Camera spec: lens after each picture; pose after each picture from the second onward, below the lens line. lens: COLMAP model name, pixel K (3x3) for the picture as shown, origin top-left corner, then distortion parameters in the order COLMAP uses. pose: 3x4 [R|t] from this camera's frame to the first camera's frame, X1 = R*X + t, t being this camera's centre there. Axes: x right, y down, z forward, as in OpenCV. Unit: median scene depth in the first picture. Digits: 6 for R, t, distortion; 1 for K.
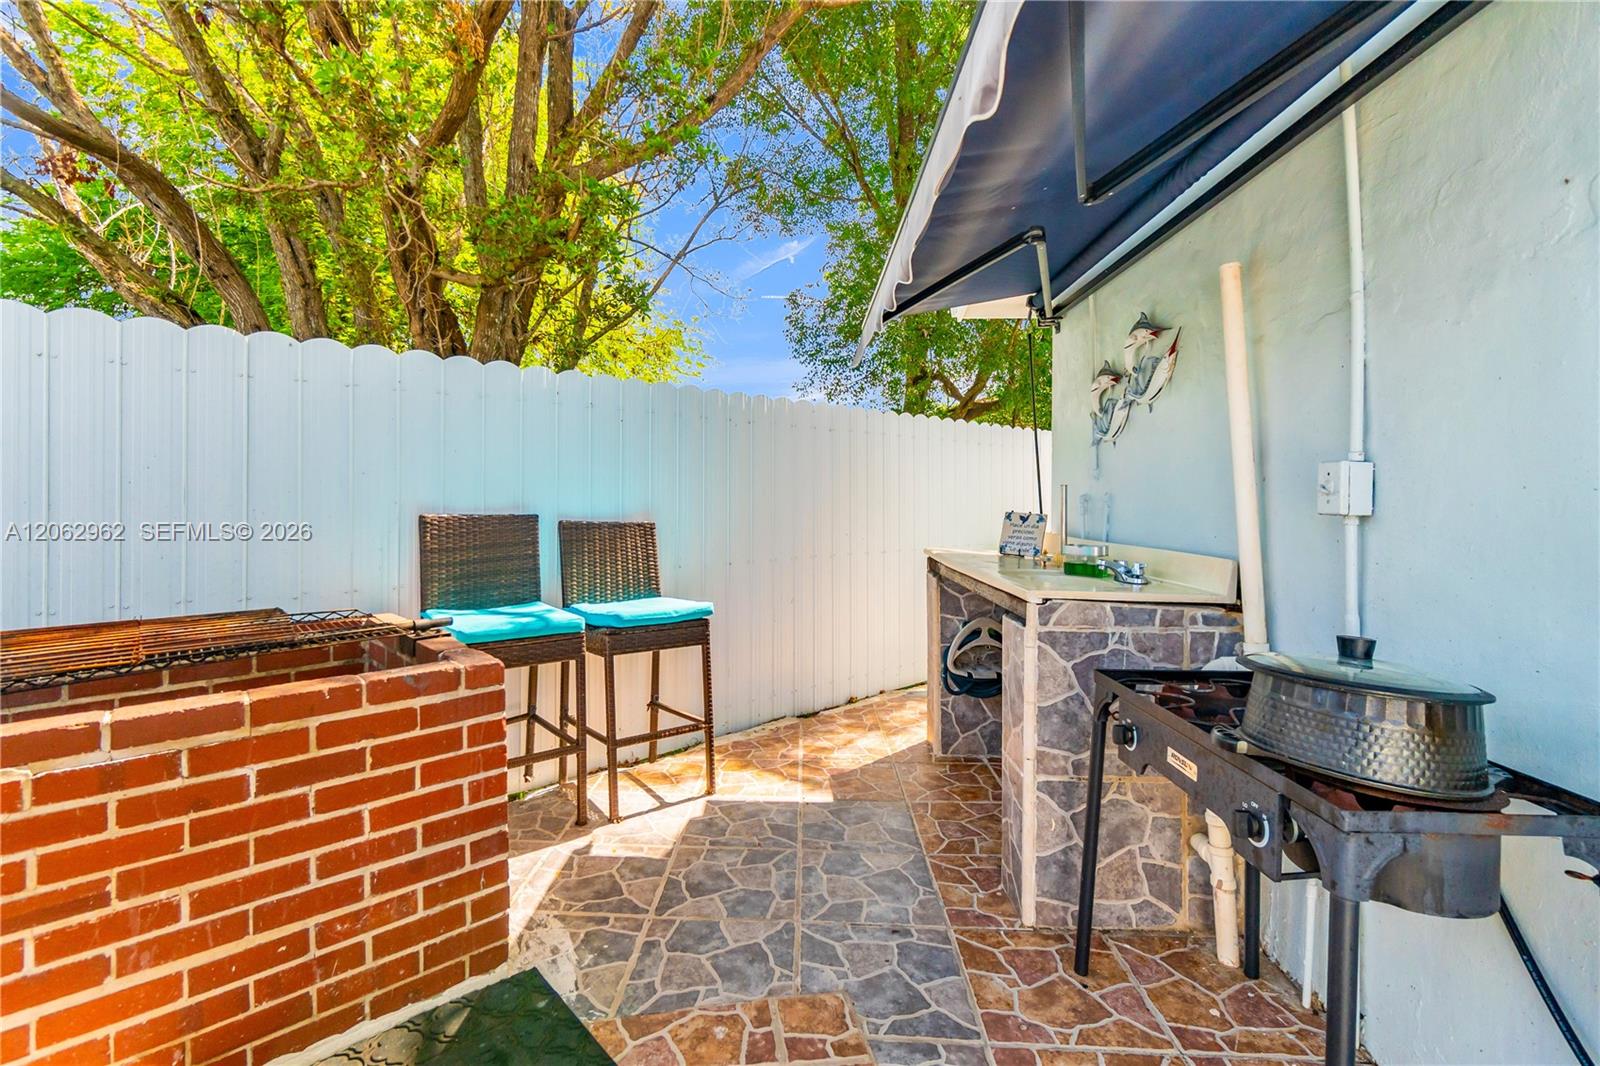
lens RADIAL K [[702.7, 0, 789.1], [0, 702.7, 527.3], [0, 0, 1]] dist [-0.001773, 0.000124]
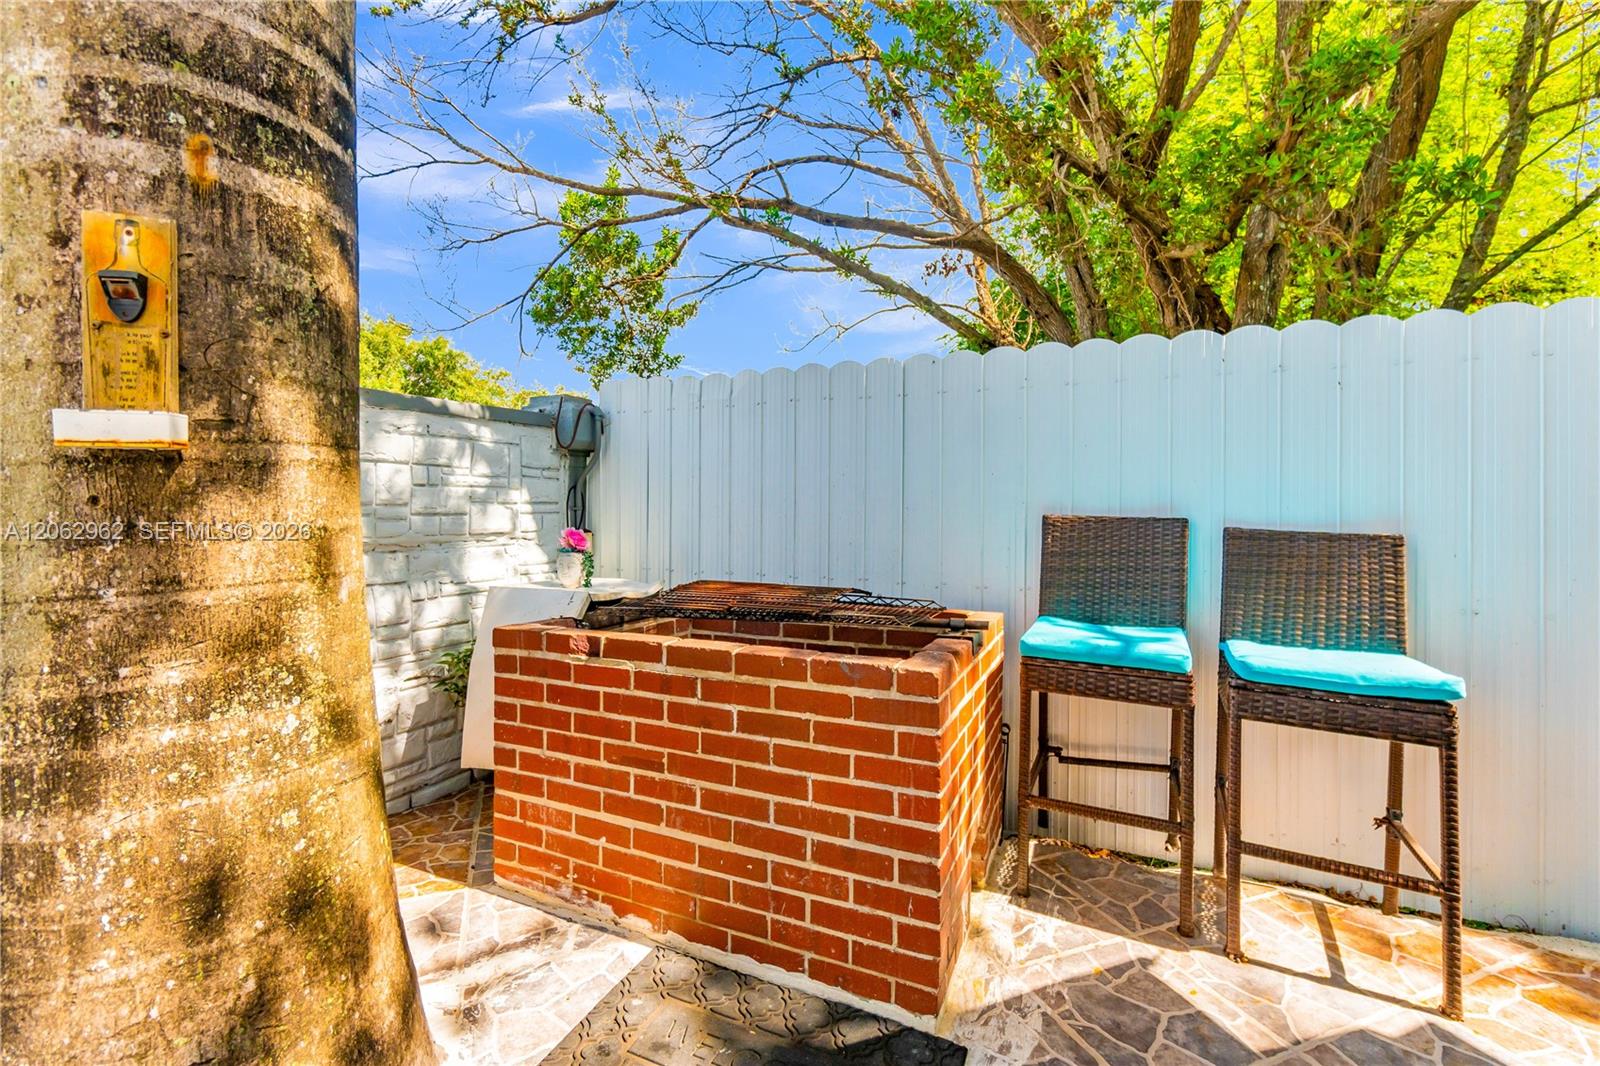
lens RADIAL K [[702.7, 0, 789.1], [0, 702.7, 527.3], [0, 0, 1]] dist [-0.001773, 0.000124]
pose [[0.396208, 0.023921, -0.917849, 0.350592], [-0.044685, 0.998978, 0.006746, 0.012649], [0.917073, 0.038342, 0.396872, 0.514280]]
